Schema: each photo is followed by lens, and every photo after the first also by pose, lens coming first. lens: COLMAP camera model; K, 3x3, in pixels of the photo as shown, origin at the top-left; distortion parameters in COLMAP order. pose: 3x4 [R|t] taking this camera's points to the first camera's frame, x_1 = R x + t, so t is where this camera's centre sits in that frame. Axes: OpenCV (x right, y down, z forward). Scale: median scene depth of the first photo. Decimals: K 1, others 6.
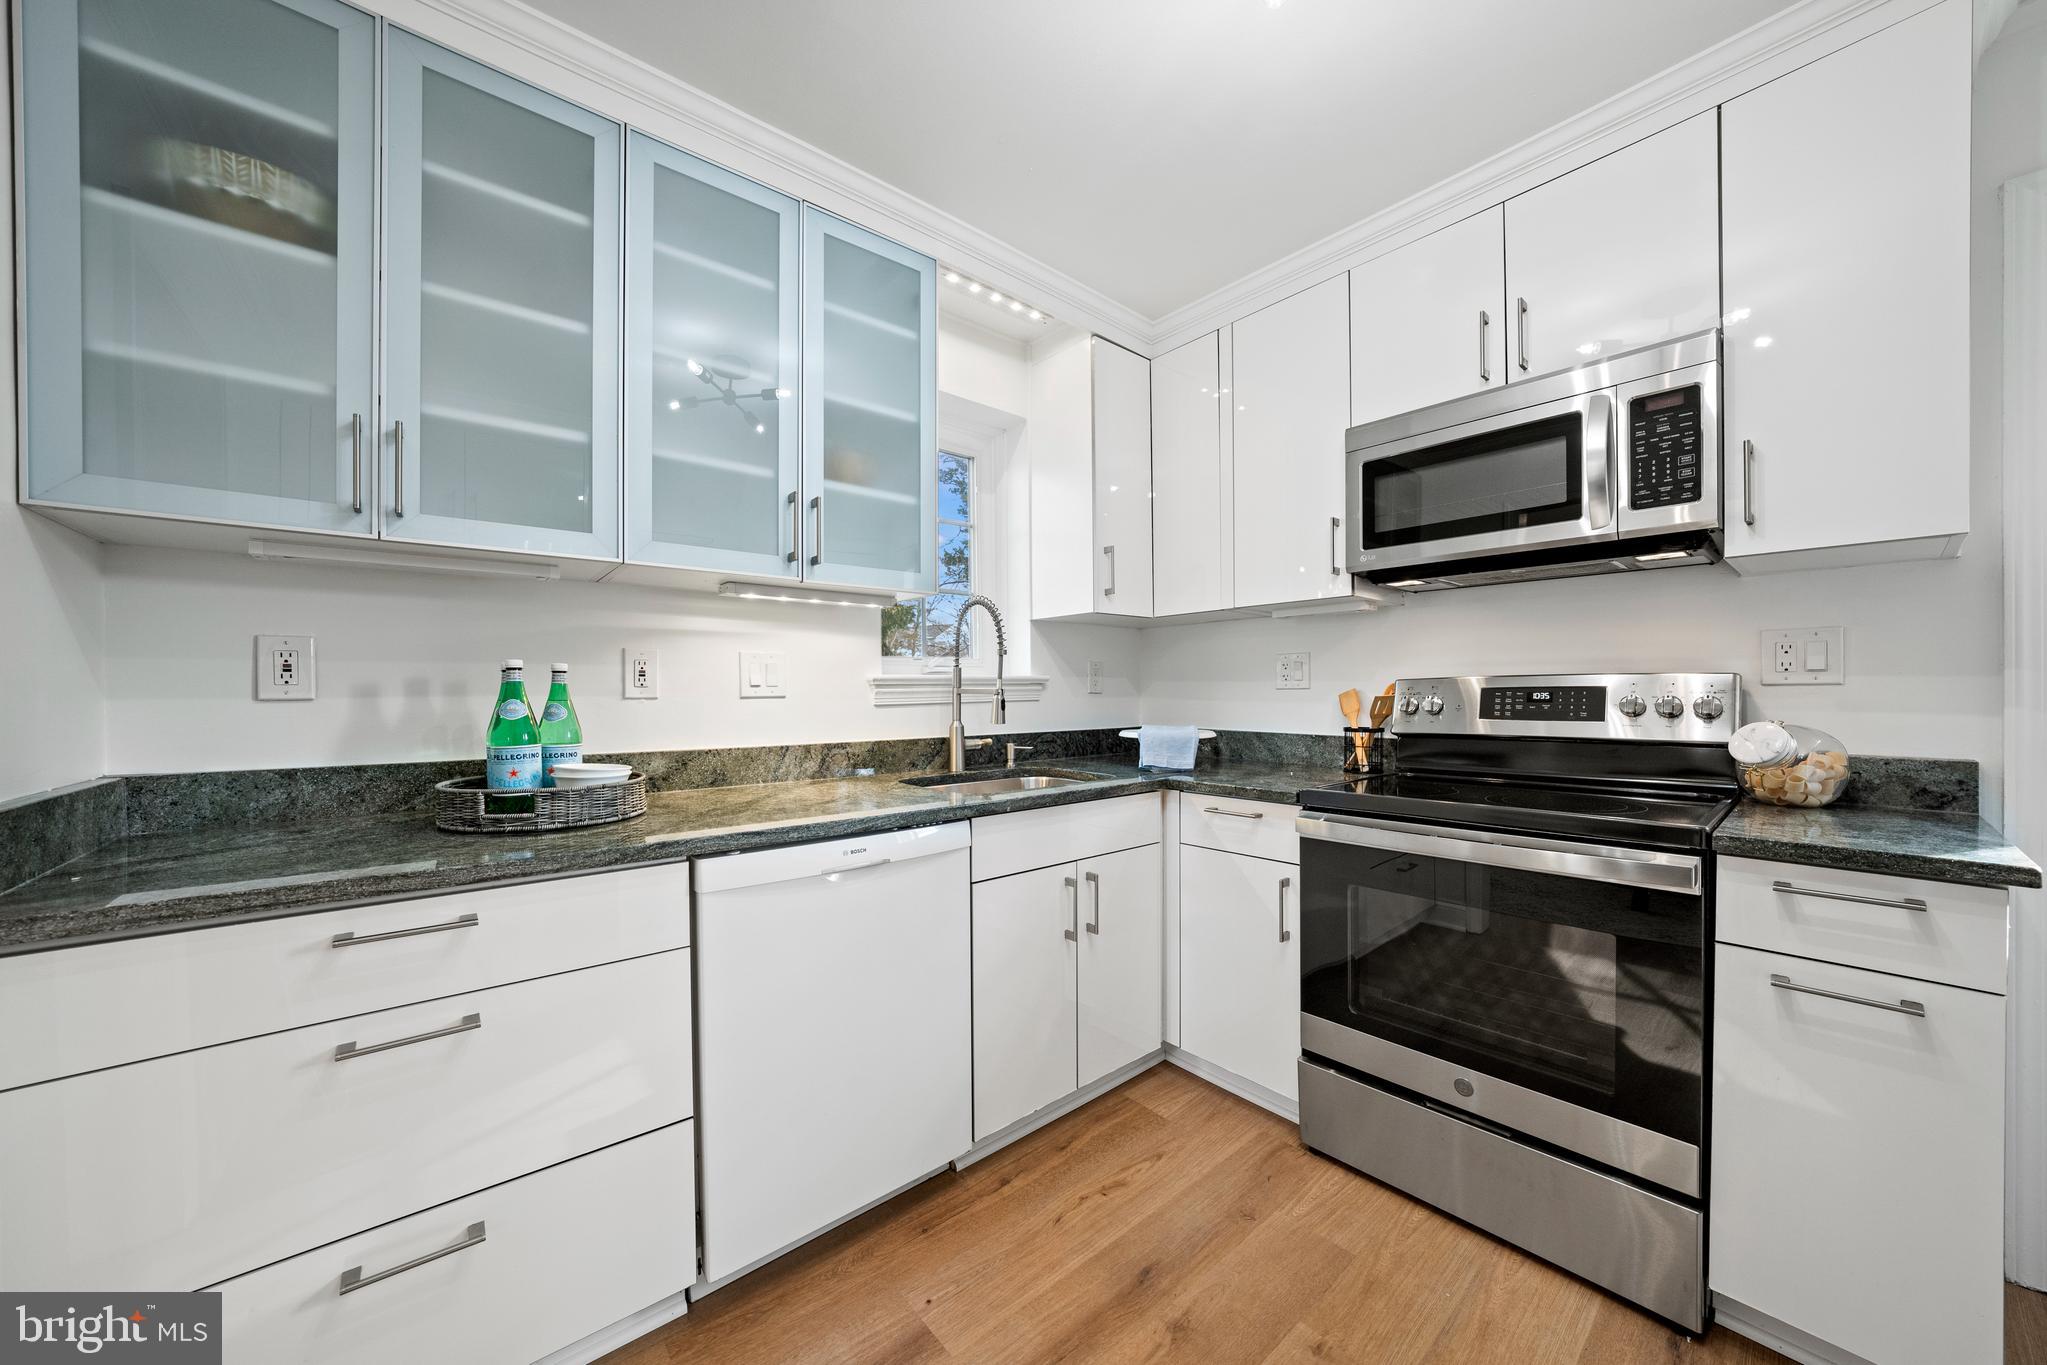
lens RADIAL K [[717.1, 0, 1023.6], [0, 717.1, 696.1], [0, 0, 1]] dist [-0.031709, 0.007215]
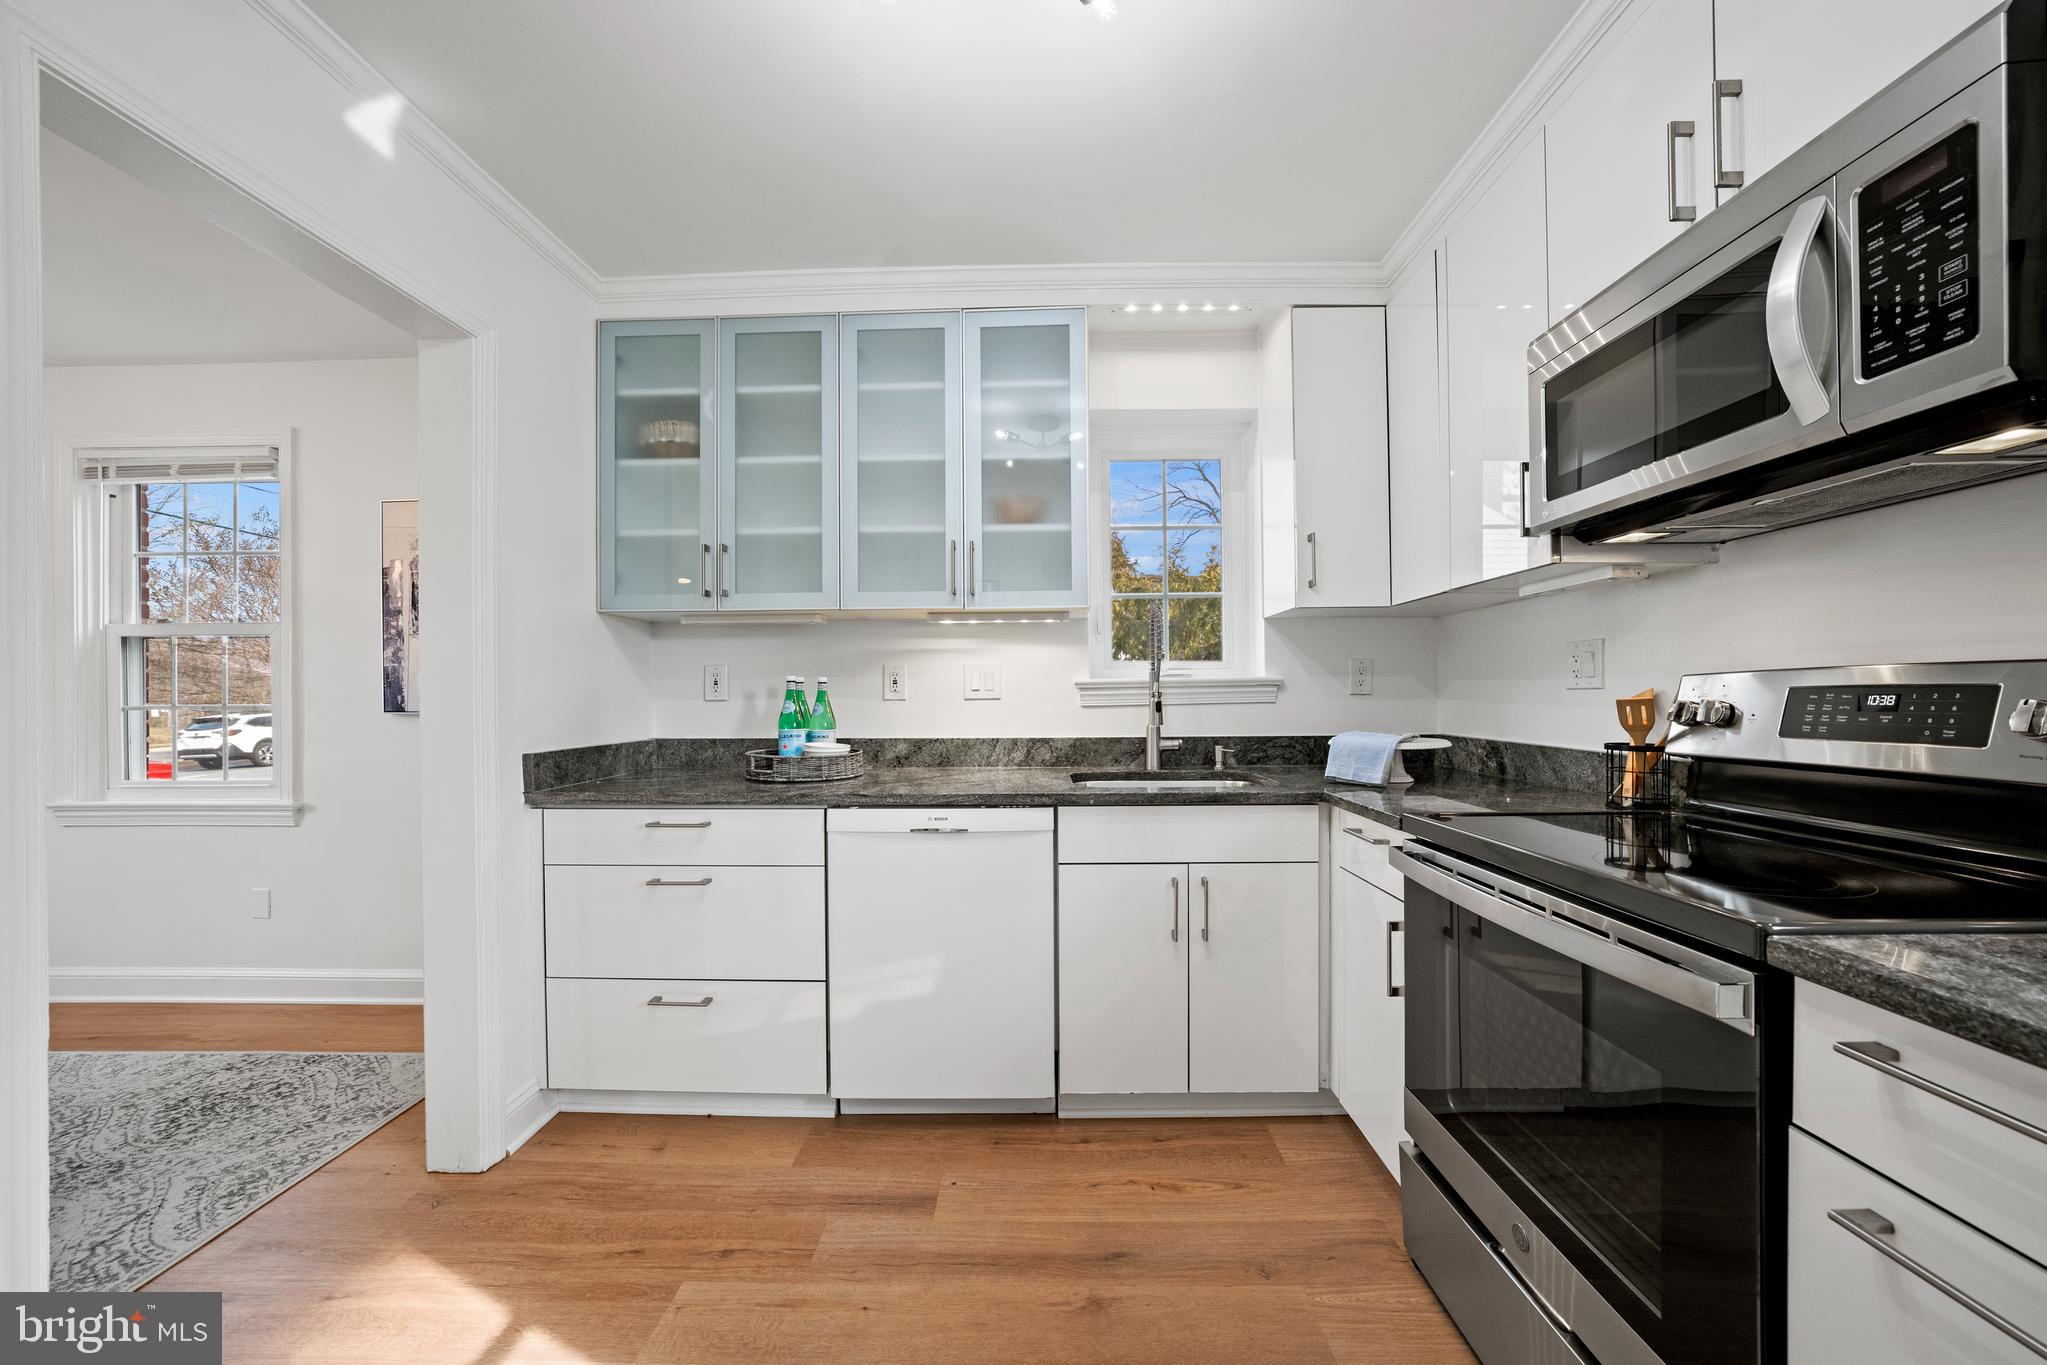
lens RADIAL K [[733.8, 0, 1026.8], [0, 733.8, 694.6], [0, 0, 1]] dist [-0.025317, 0.005793]
pose [[0.751333, -0.001419, -0.659922, 0.638959], [0.000526, 0.999999, -0.001551, -0.004990], [0.659923, 0.000819, 0.751332, 0.089094]]
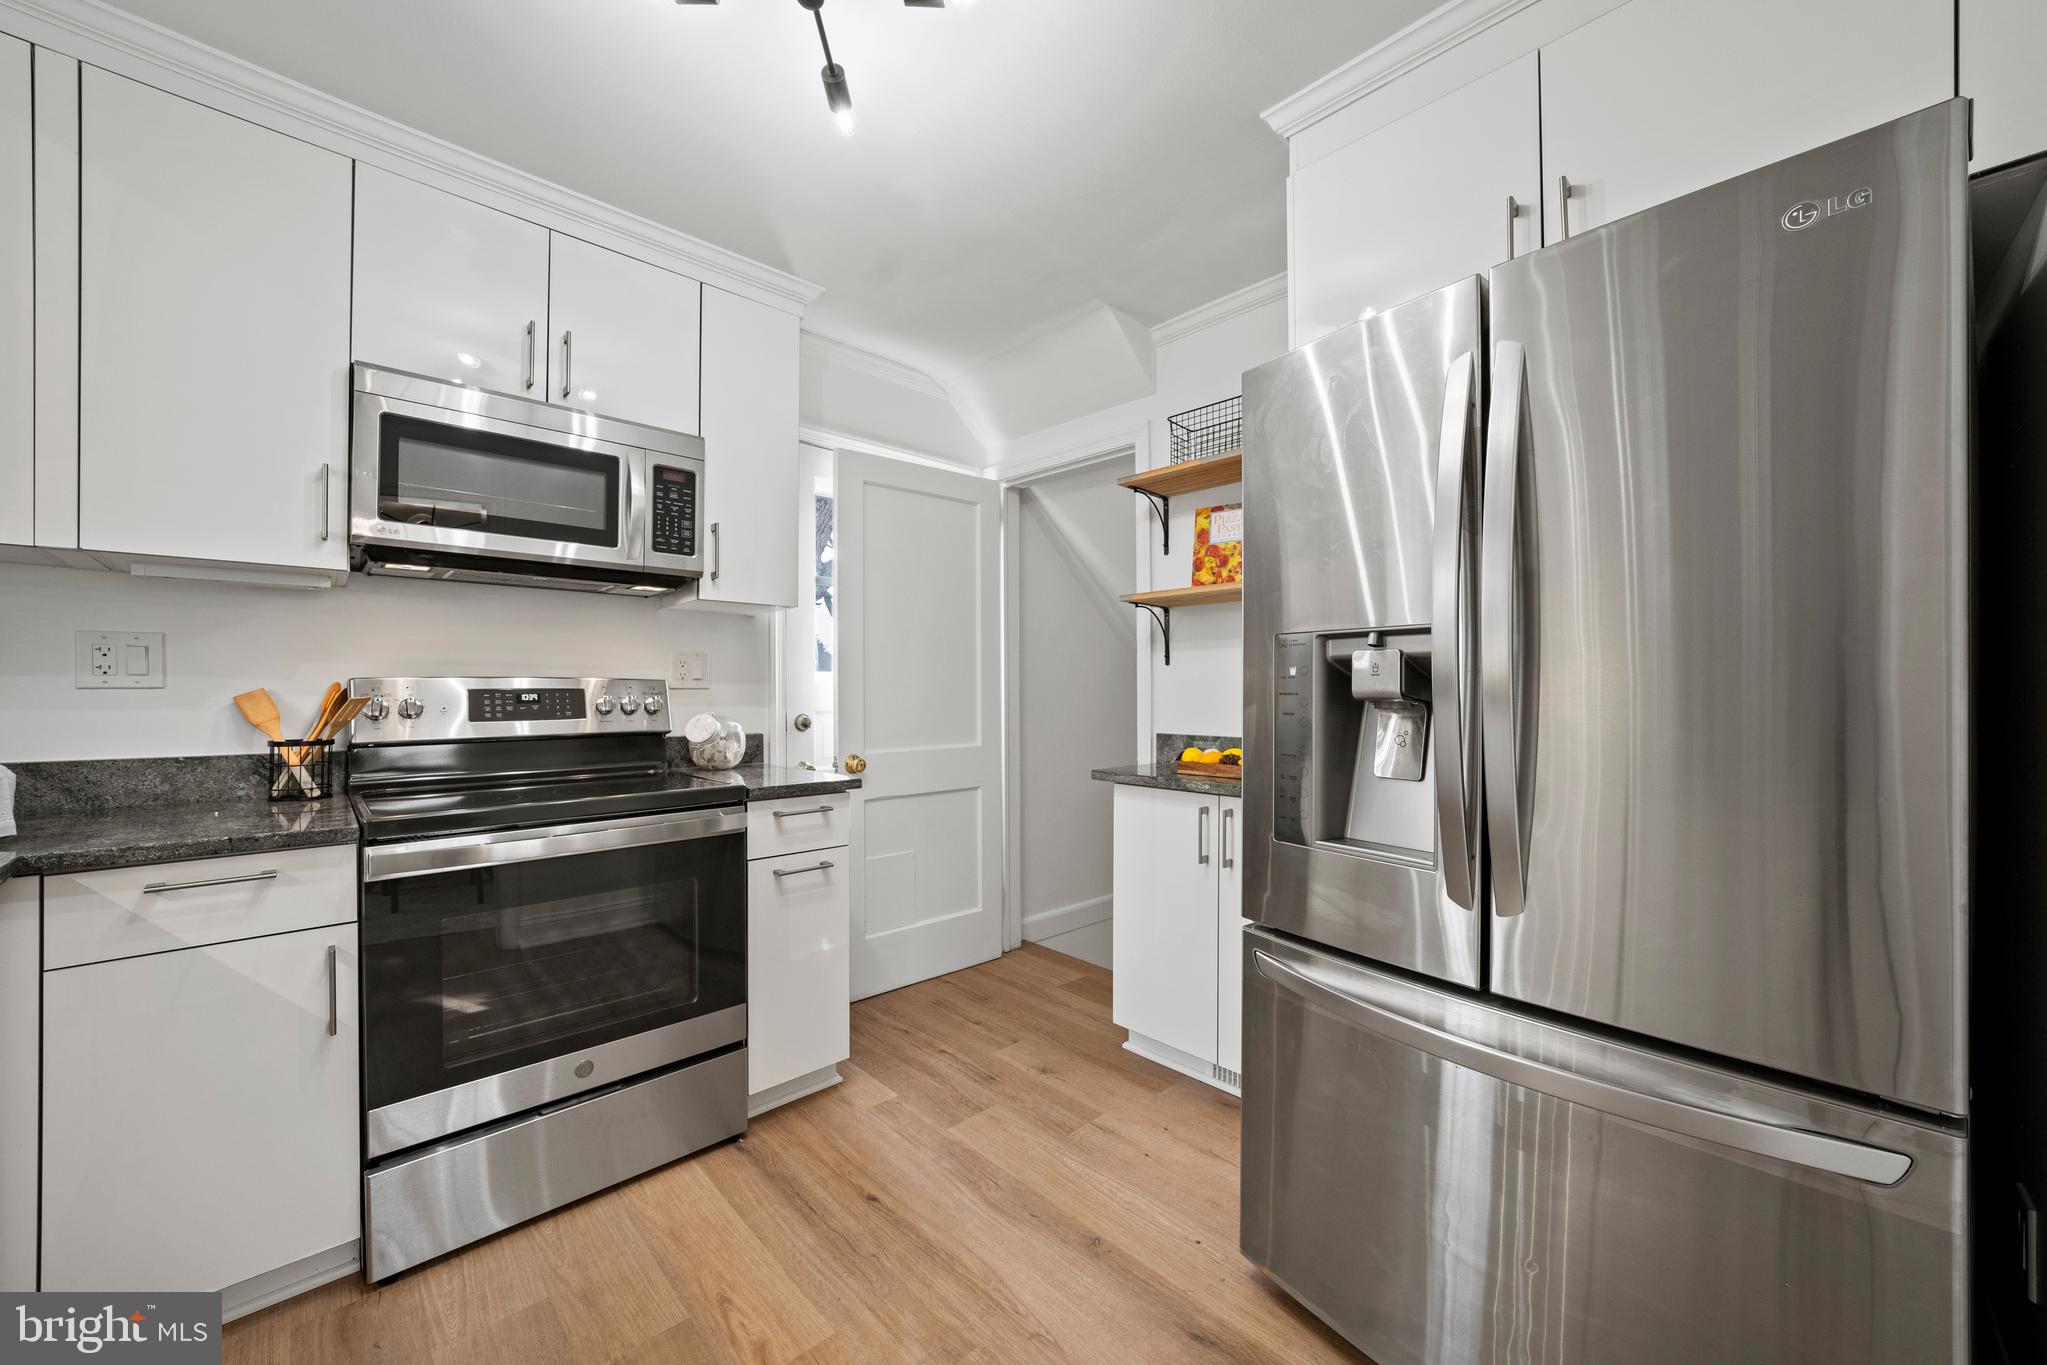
lens RADIAL K [[769.0, 0, 1021.1], [0, 769.0, 683.9], [0, 0, 1]] dist [-0.026082, 0.007157]
pose [[-0.054909, 0.013594, 0.998399, -0.480173], [0.004867, 0.999899, -0.013346, -0.001677], [-0.998480, 0.004126, -0.054969, 0.354834]]
